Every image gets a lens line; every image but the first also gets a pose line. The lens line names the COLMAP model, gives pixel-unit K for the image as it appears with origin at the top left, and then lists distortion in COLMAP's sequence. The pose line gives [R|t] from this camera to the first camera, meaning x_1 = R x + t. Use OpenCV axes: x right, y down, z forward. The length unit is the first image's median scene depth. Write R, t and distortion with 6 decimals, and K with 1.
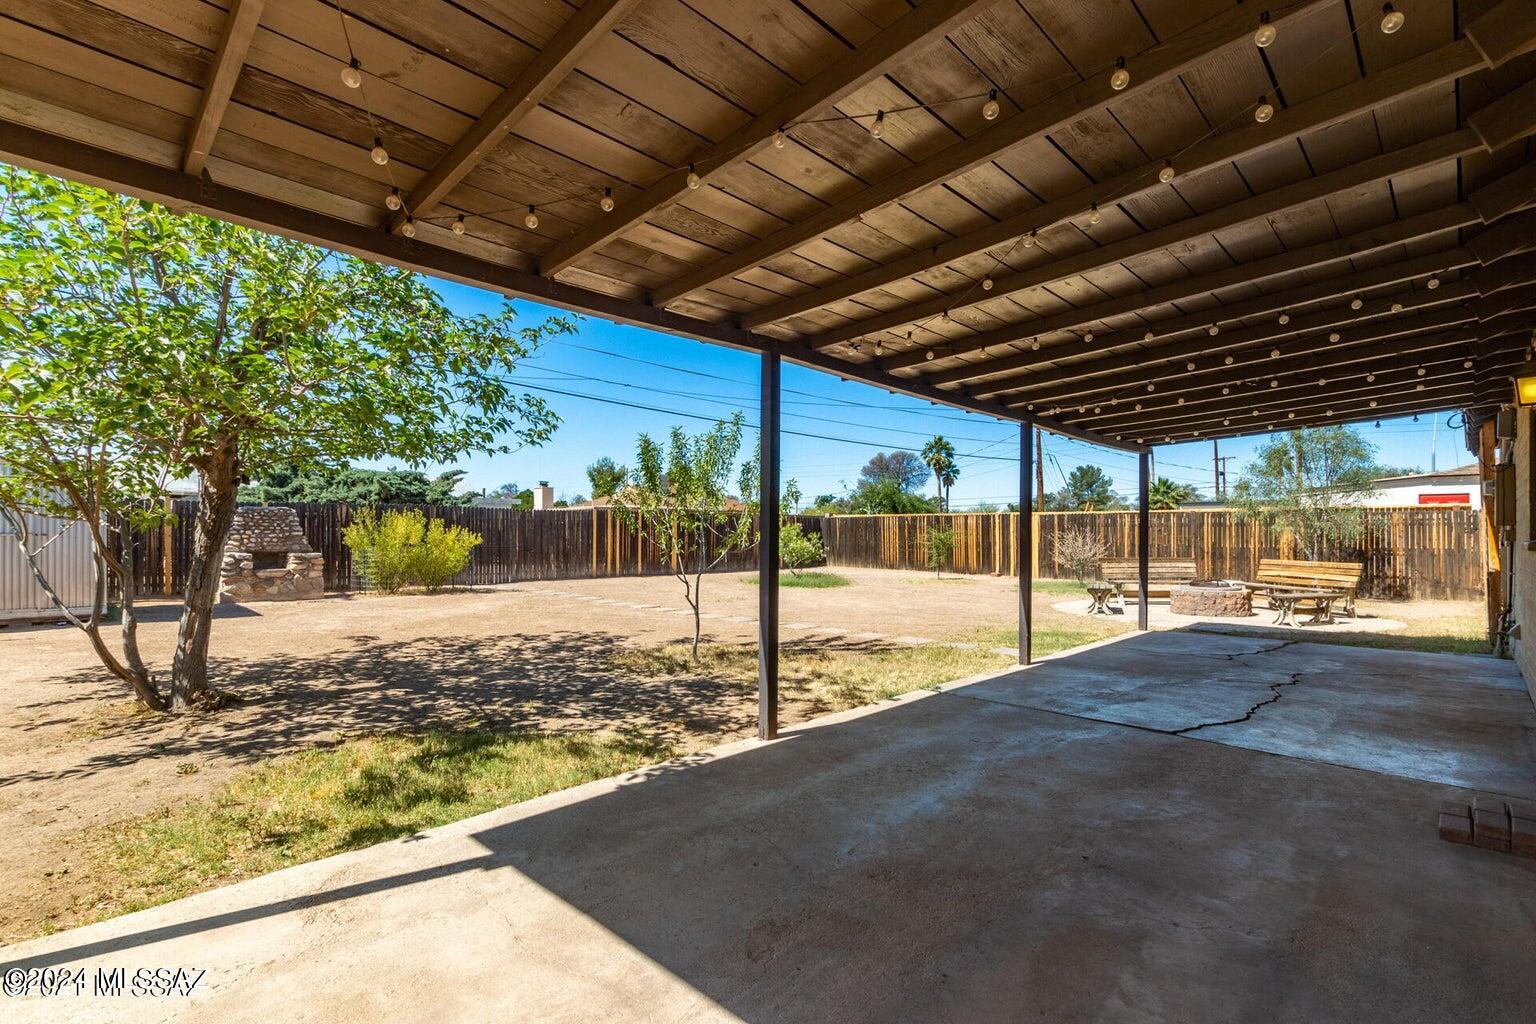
lens RADIAL K [[736.7, 0, 765.7], [0, 736.7, 525.4], [0, 0, 1]] dist [0.010114, -0.007767]
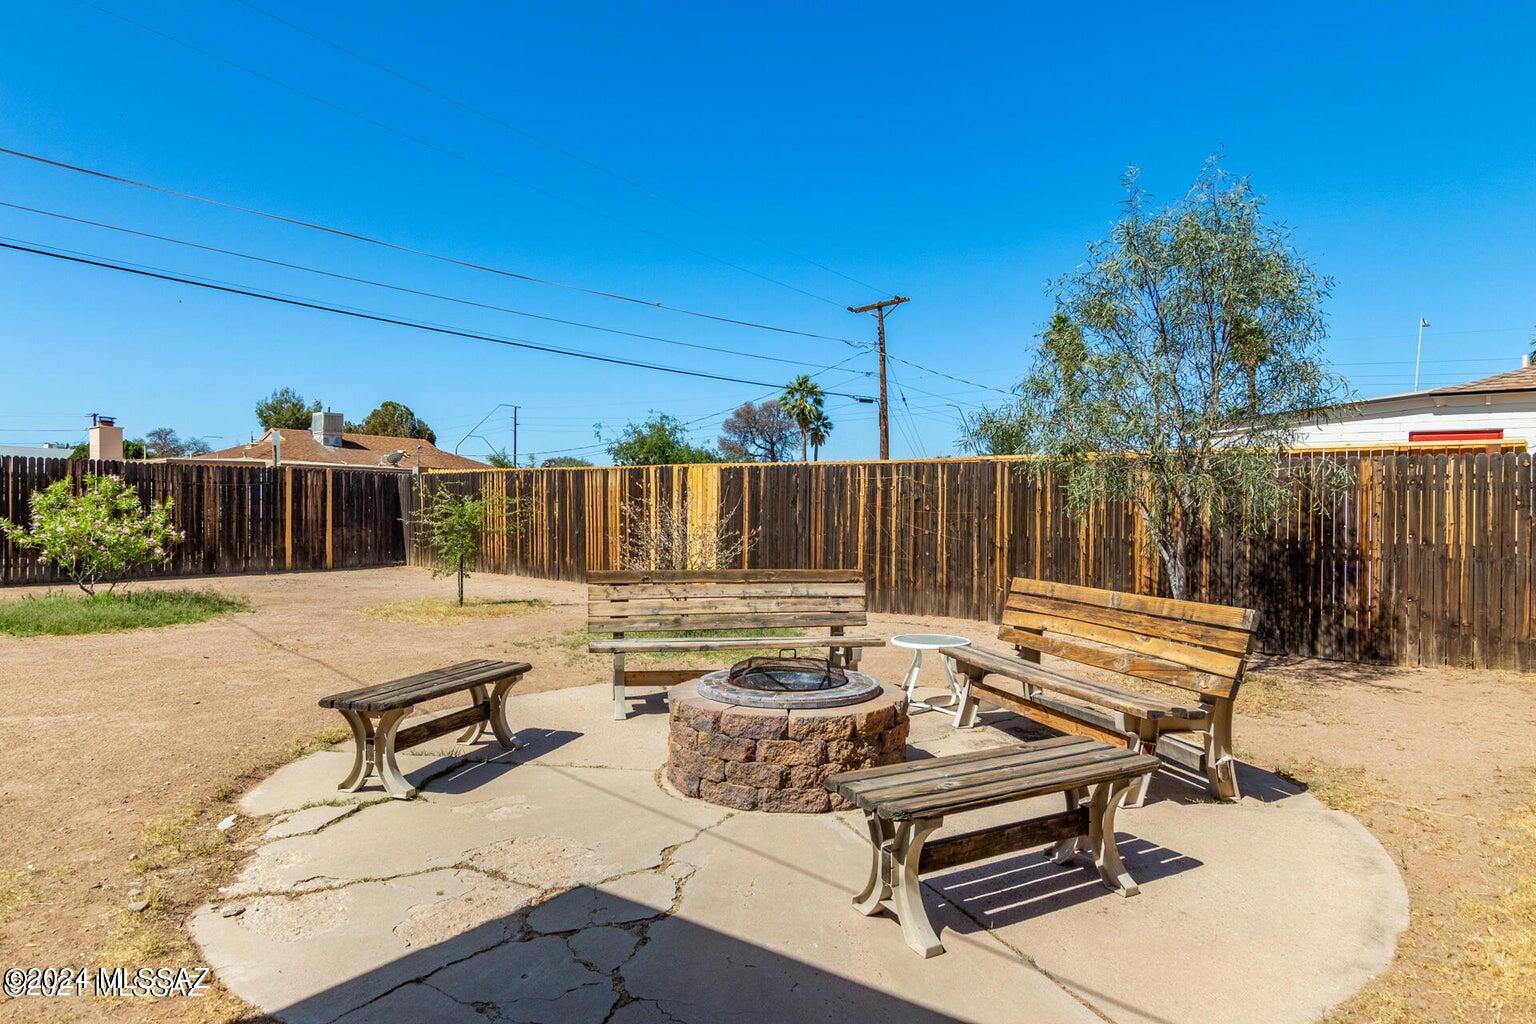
lens RADIAL K [[976.8, 0, 768.0], [0, 976.8, 512.0], [0, 0, 1]] dist [0.001474, -0.001386]
pose [[0.987822, 0.008601, 0.155352, 0.405858], [-0.010561, 0.999875, 0.011795, 0.009392], [-0.155231, -0.013292, 0.987789, 0.475892]]
